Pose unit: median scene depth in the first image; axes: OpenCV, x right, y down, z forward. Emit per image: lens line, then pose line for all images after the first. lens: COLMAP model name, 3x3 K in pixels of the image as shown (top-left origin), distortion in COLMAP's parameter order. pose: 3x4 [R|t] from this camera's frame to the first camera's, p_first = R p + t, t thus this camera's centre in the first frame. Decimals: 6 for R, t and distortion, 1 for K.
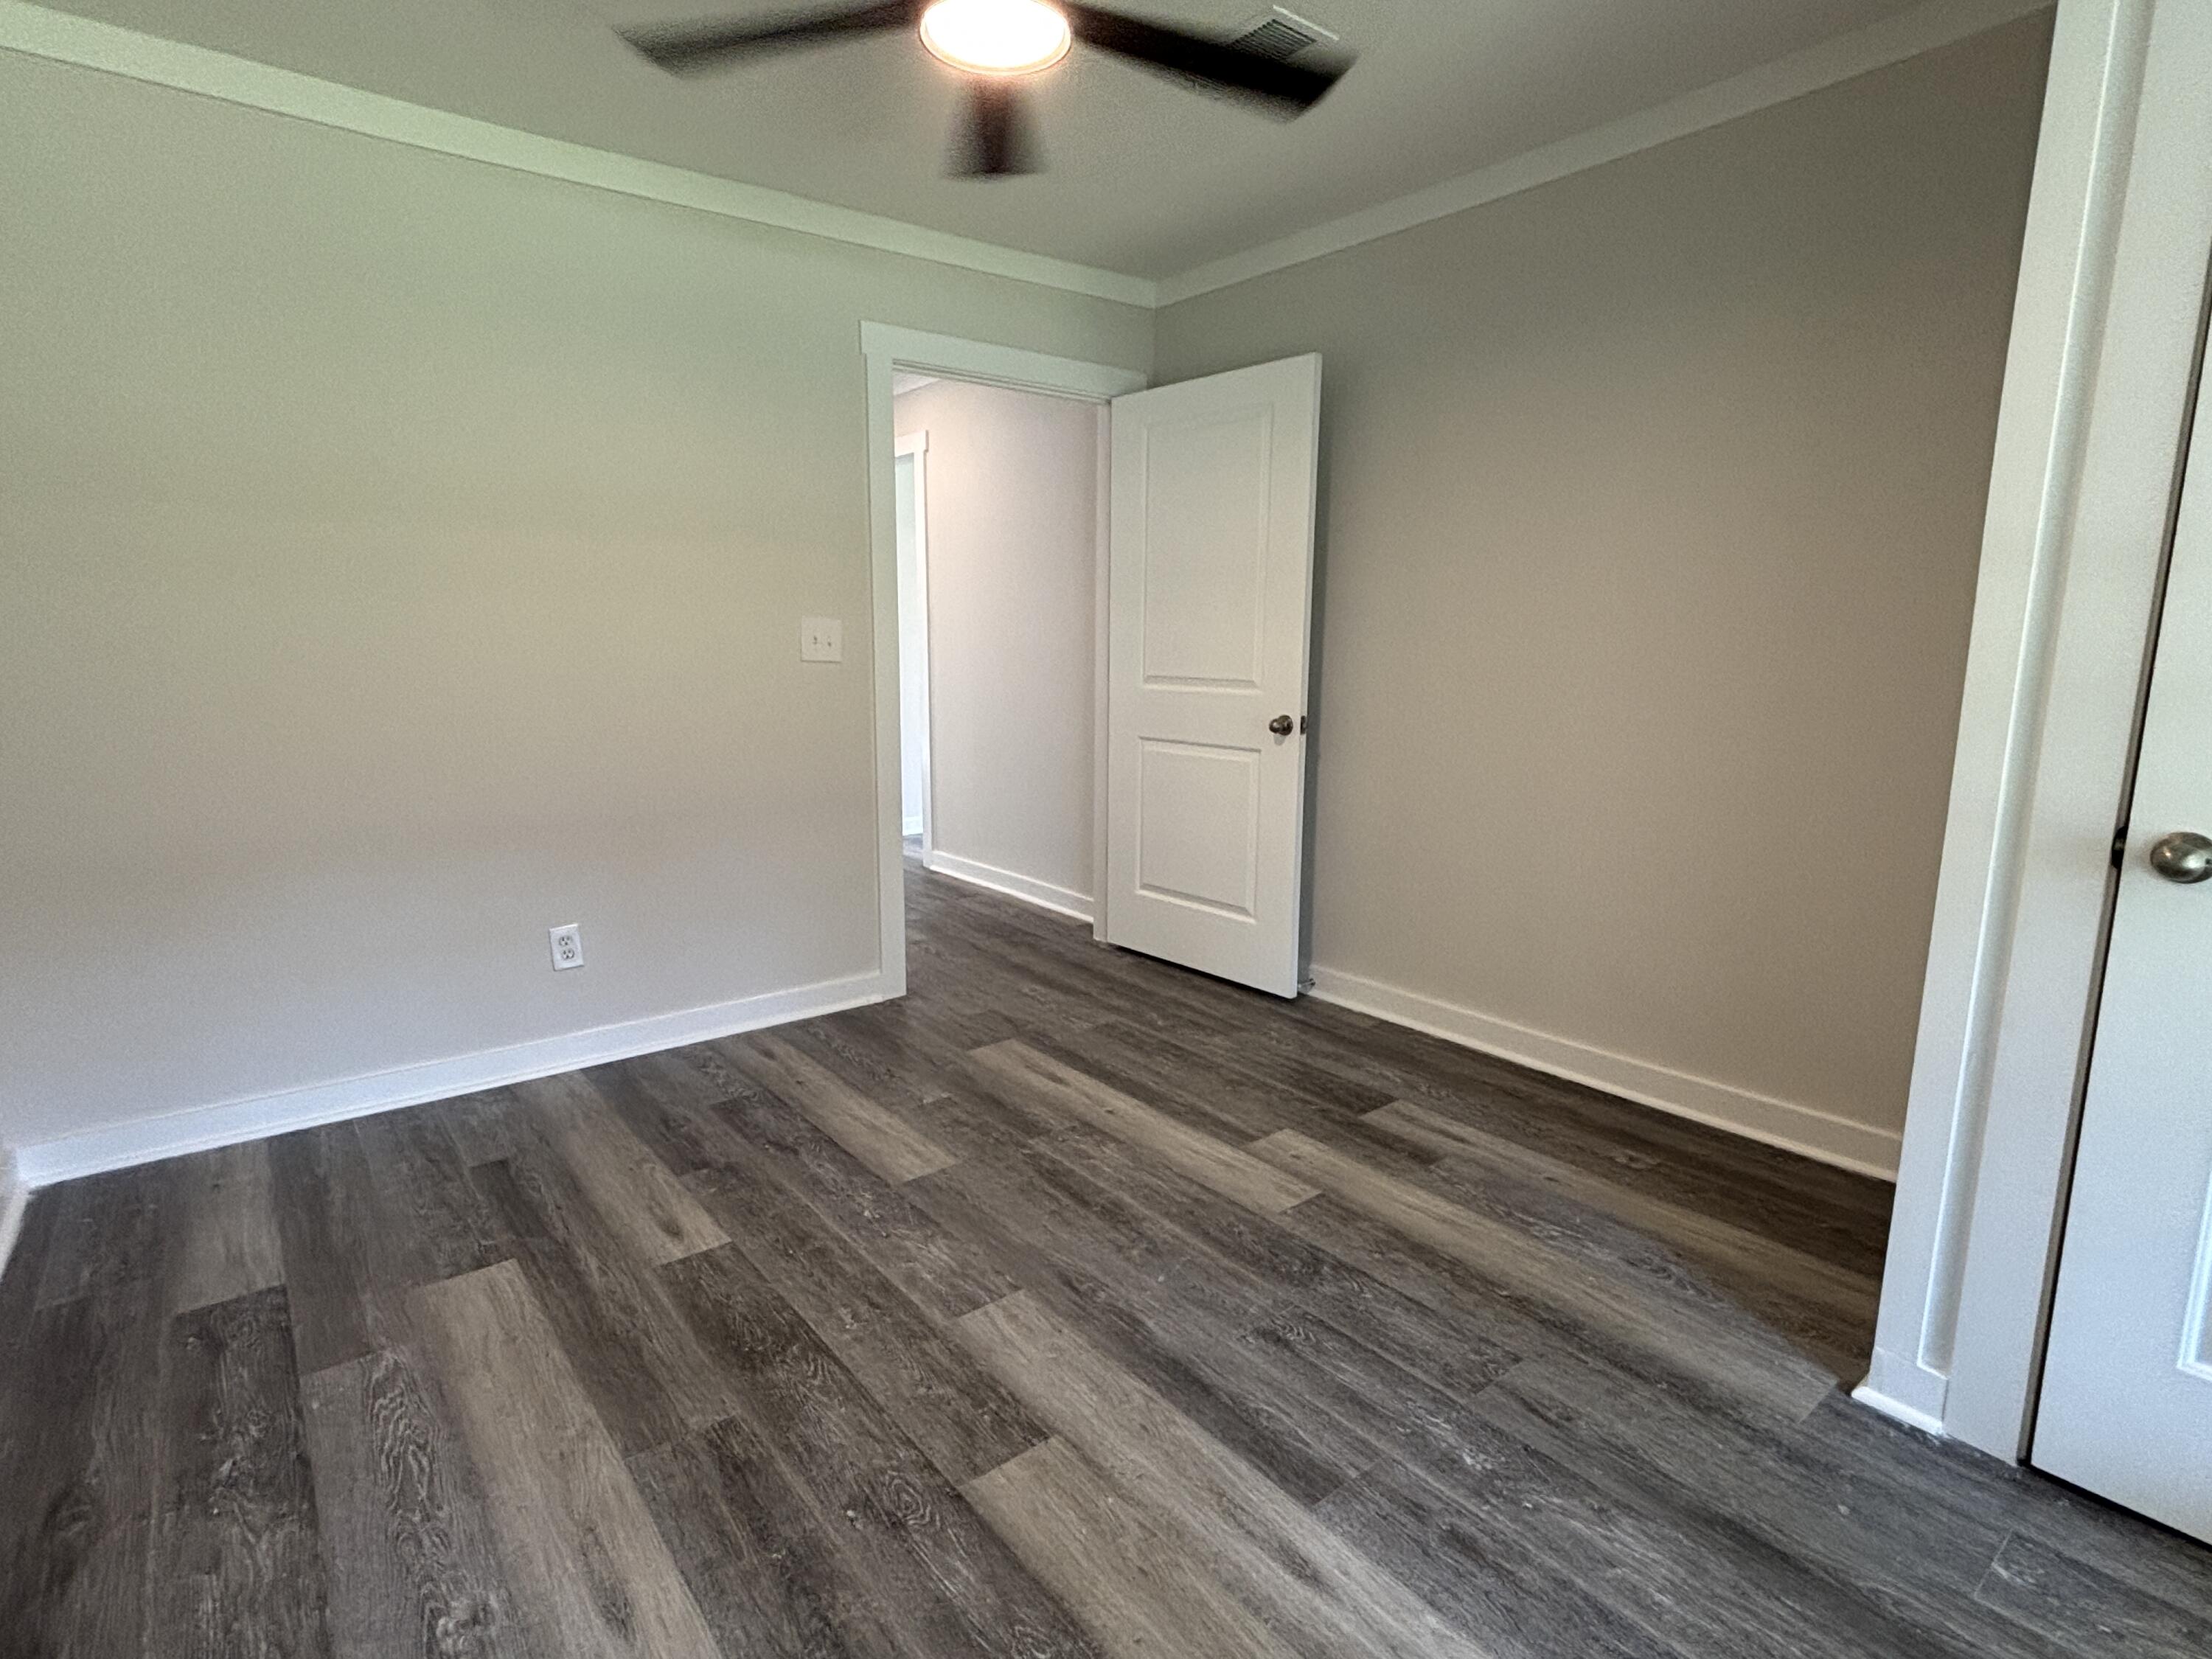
lens RADIAL K [[1090.9, 0, 1106.6], [0, 1090.9, 826.3], [0, 0, 1]] dist [0.013816, -0.003504]
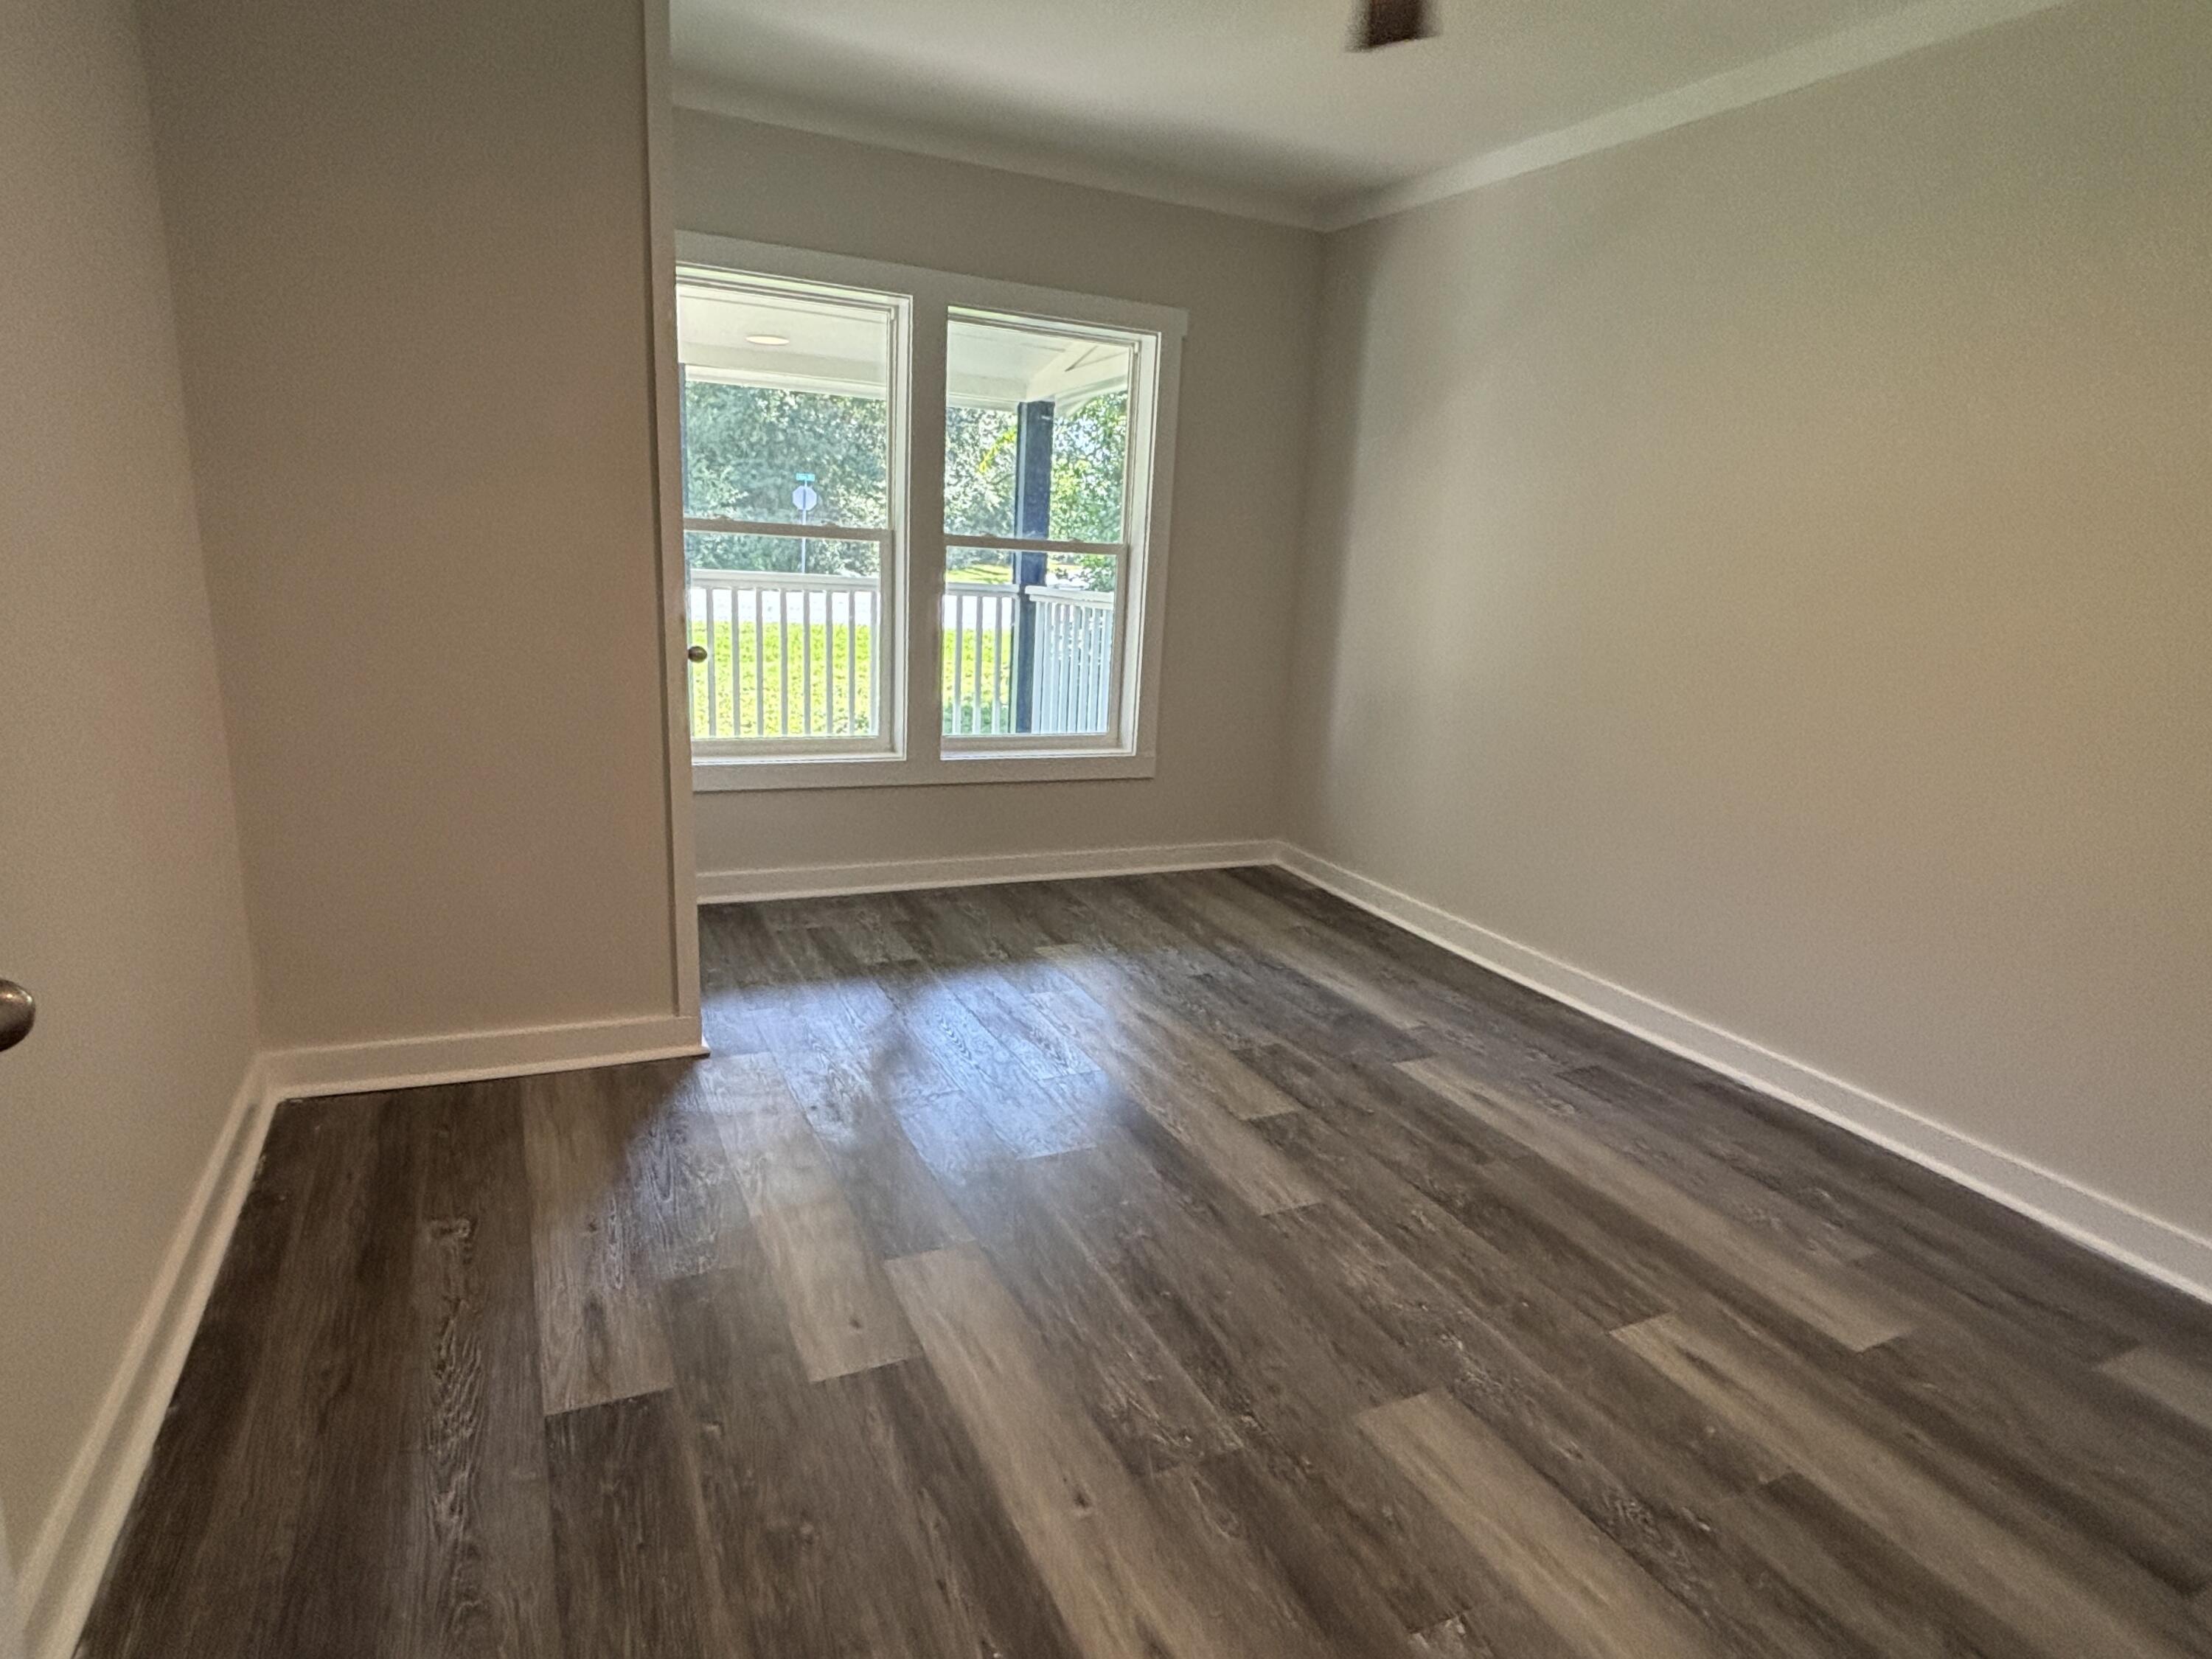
lens RADIAL K [[1090.9, 0, 1109.1], [0, 1090.9, 818.0], [0, 0, 1]] dist [0.013816, -0.003504]
pose [[-0.970493, -0.111211, 0.213951, -0.109316], [-0.015063, 0.913519, 0.406518, -0.317442], [-0.240657, 0.391300, -0.888239, 1.703925]]
